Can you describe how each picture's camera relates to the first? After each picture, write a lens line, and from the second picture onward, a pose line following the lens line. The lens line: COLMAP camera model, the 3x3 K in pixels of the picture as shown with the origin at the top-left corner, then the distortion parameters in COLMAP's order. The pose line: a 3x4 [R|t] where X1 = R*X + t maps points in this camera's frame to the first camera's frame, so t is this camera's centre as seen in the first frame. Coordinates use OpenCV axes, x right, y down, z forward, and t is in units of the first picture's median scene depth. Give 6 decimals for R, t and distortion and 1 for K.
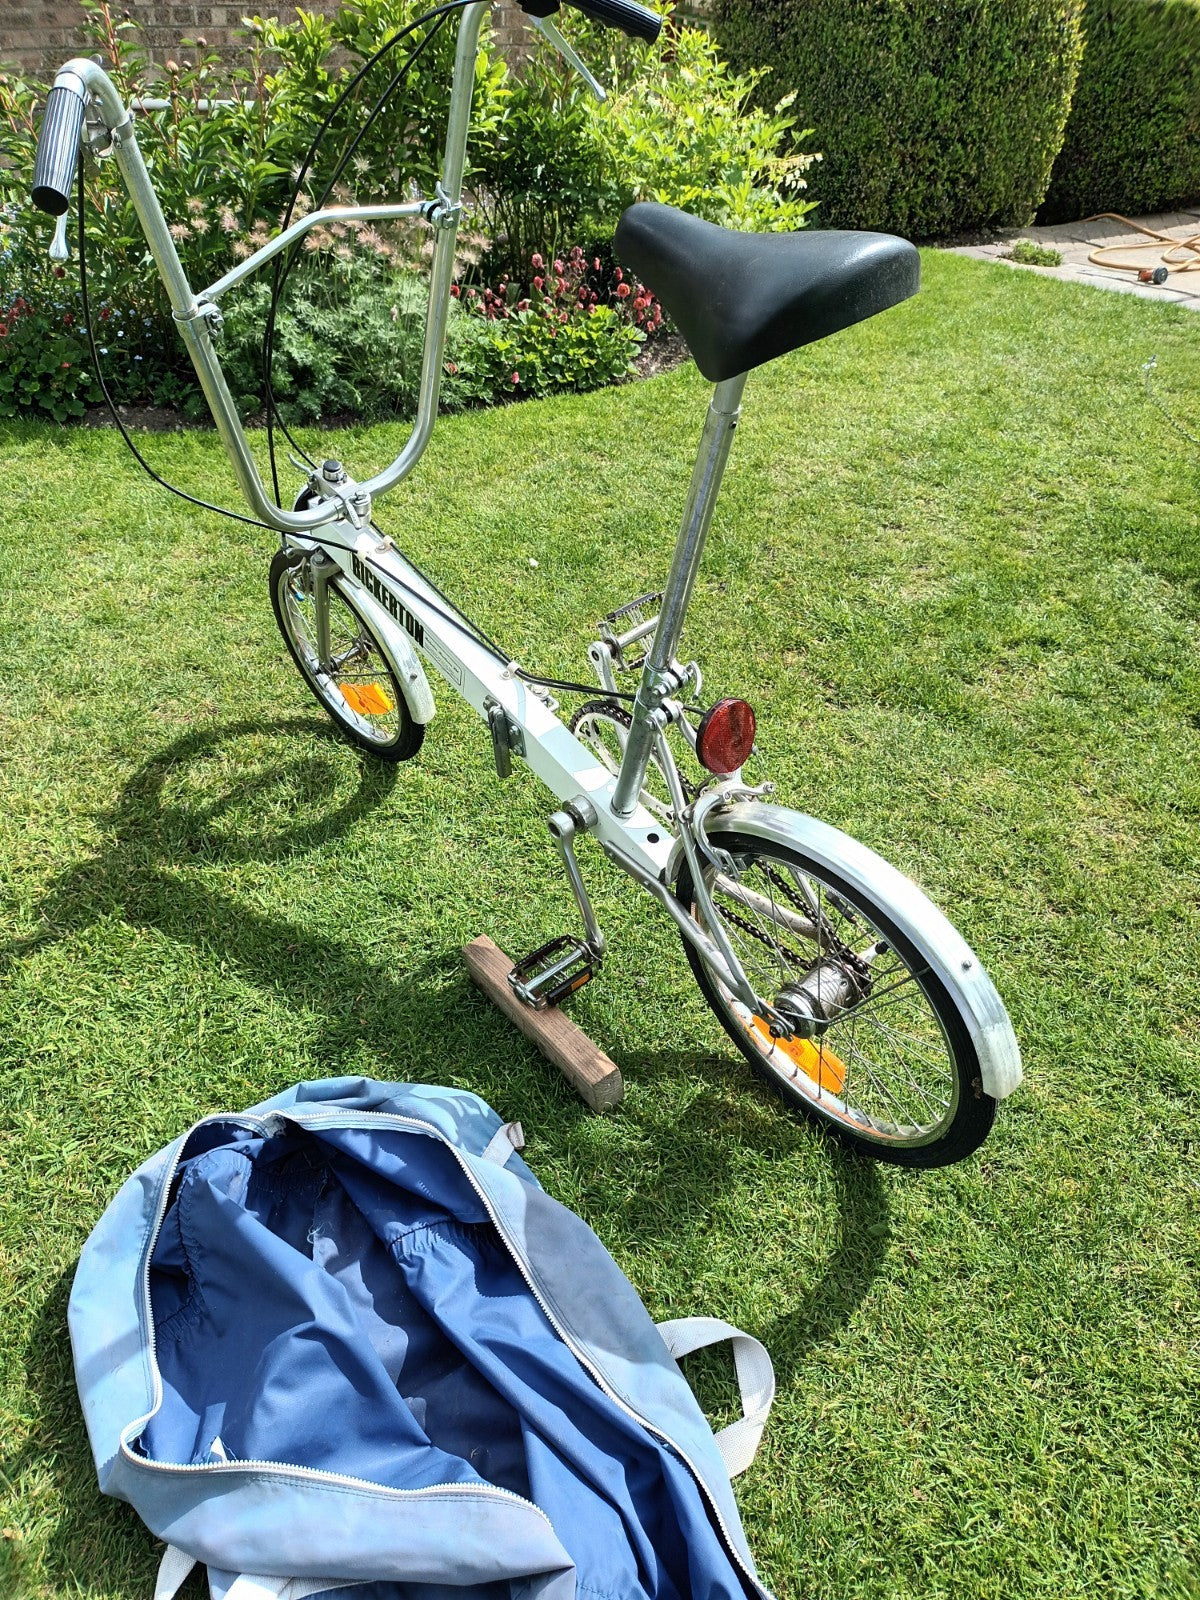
lens RADIAL K [[1192.9, 0, 594.9], [0, 1192.9, 794.0], [0, 0, 1]] dist [0.048760, -0.061829]
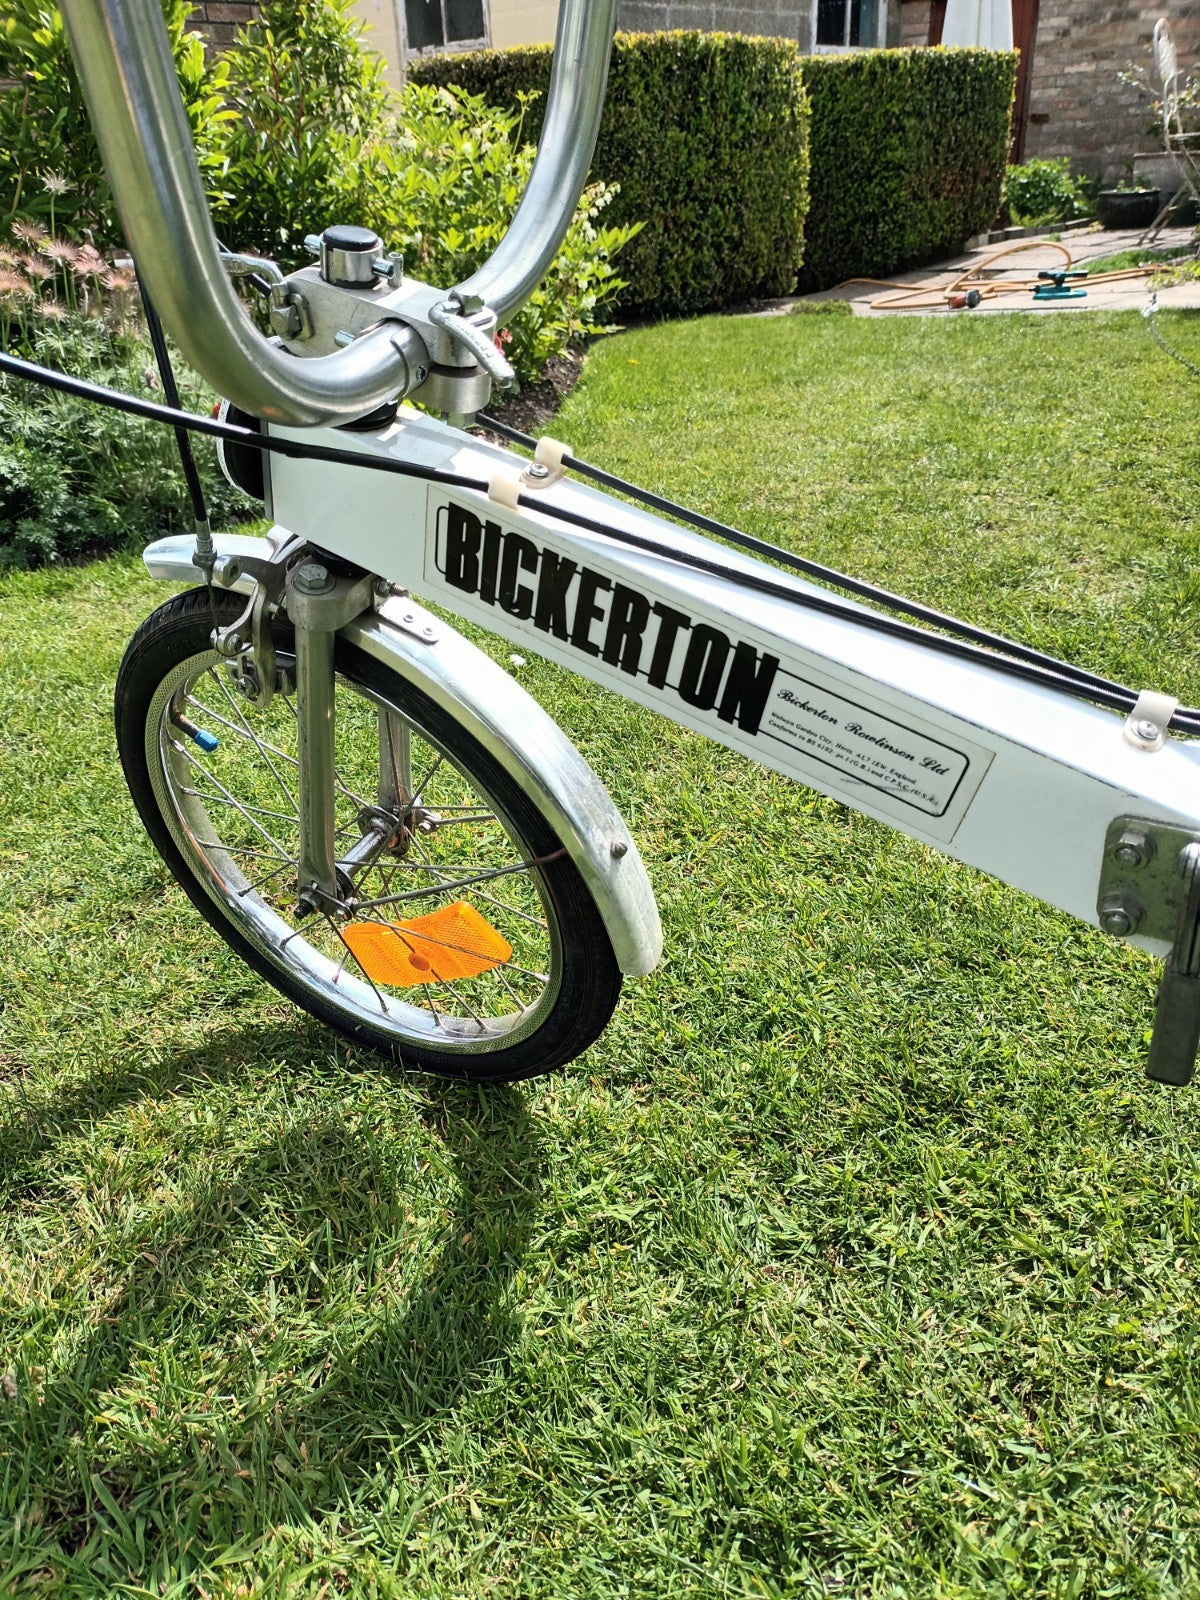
lens RADIAL K [[1174.8, 0, 577.9], [0, 1174.8, 808.7], [0, 0, 1]] dist [-0.001078, -0.001596]
pose [[0.952472, -0.214080, 0.216718, -0.213702], [0.242541, 0.963383, -0.114307, -0.066929], [-0.184311, 0.161437, 0.969519, 0.590709]]
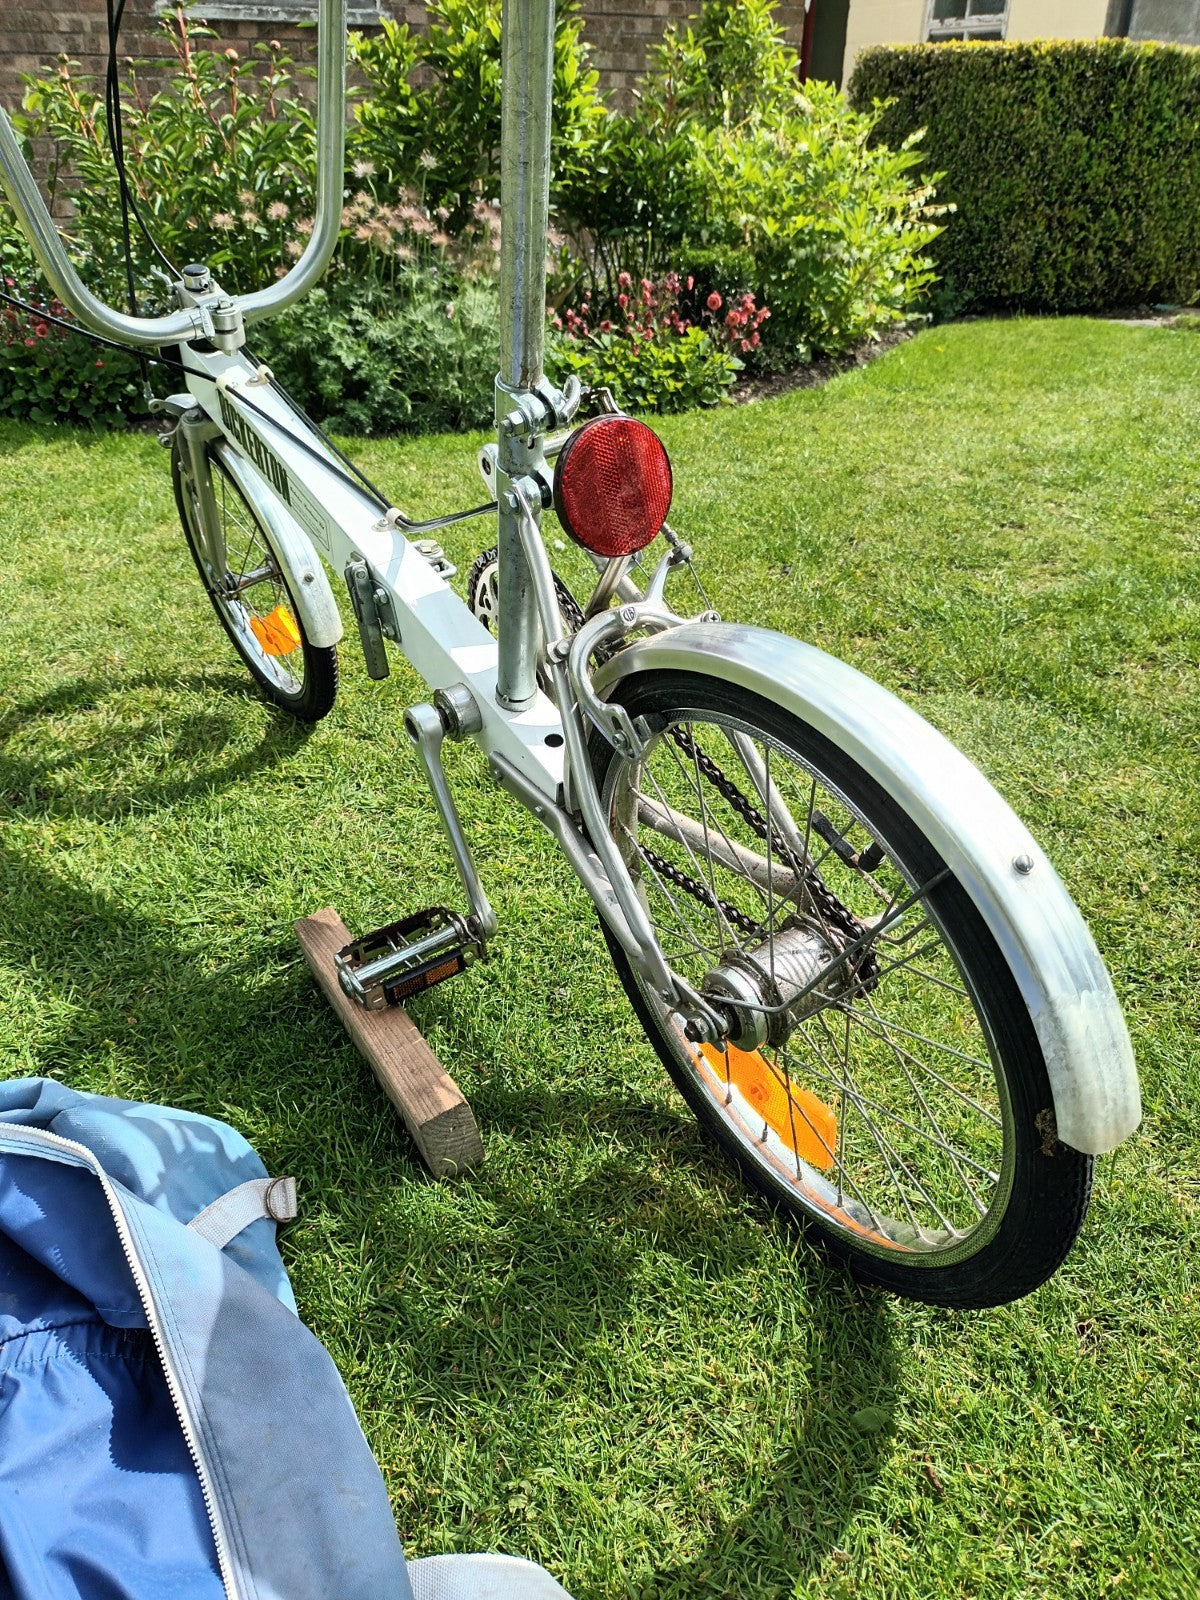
lens RADIAL K [[1193.6, 0, 604.4], [0, 1193.6, 801.1], [0, 0, 1]] dist [0.011827, -0.013574]
pose [[0.992038, 0.044085, -0.117973, 0.111029], [-0.058398, 0.990963, -0.120757, 0.105423], [0.111583, 0.126684, 0.985647, 0.278573]]
